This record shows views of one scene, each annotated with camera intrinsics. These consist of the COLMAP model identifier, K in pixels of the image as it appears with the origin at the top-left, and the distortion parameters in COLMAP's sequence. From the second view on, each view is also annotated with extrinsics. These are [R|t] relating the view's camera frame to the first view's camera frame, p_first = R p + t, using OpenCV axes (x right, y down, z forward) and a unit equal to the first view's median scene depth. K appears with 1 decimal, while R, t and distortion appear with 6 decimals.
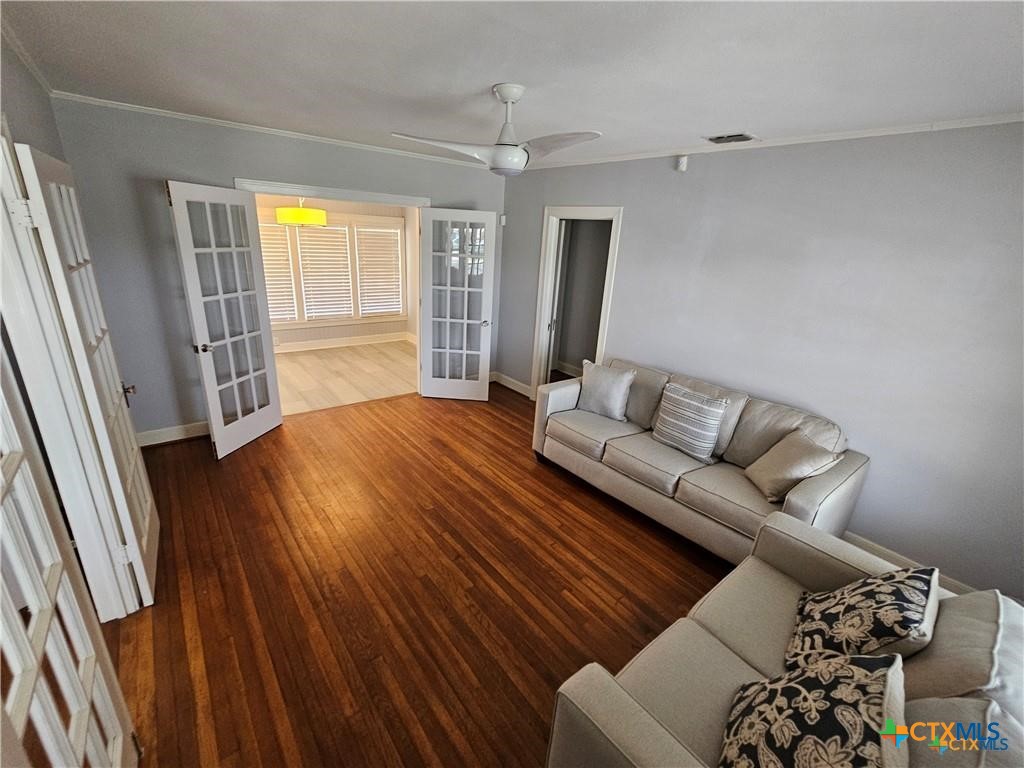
lens RADIAL K [[422.7, 0, 512.8], [0, 422.7, 379.4], [0, 0, 1]] dist [-0.002385, 0.000454]
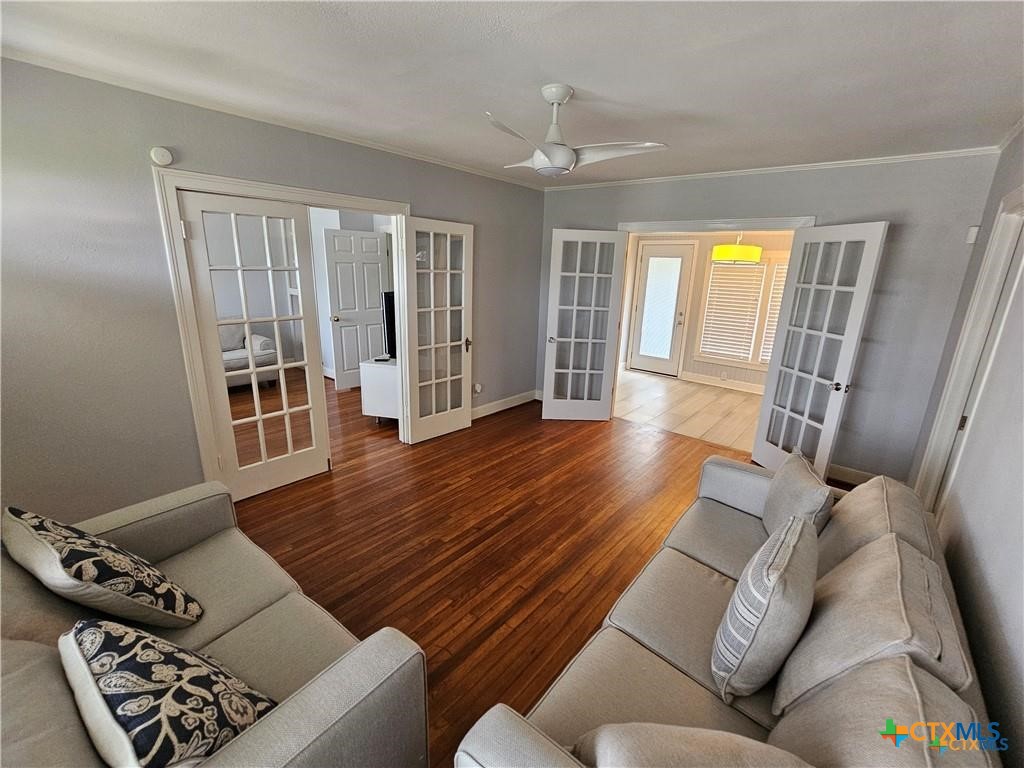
lens RADIAL K [[422.7, 0, 517.1], [0, 422.7, 380.3], [0, 0, 1]] dist [-0.002385, 0.000454]
pose [[0.255671, 0.212421, -0.943138, 0.684467], [-0.331326, 0.935734, 0.120936, -0.086833], [0.908215, 0.281567, 0.309621, 0.515412]]
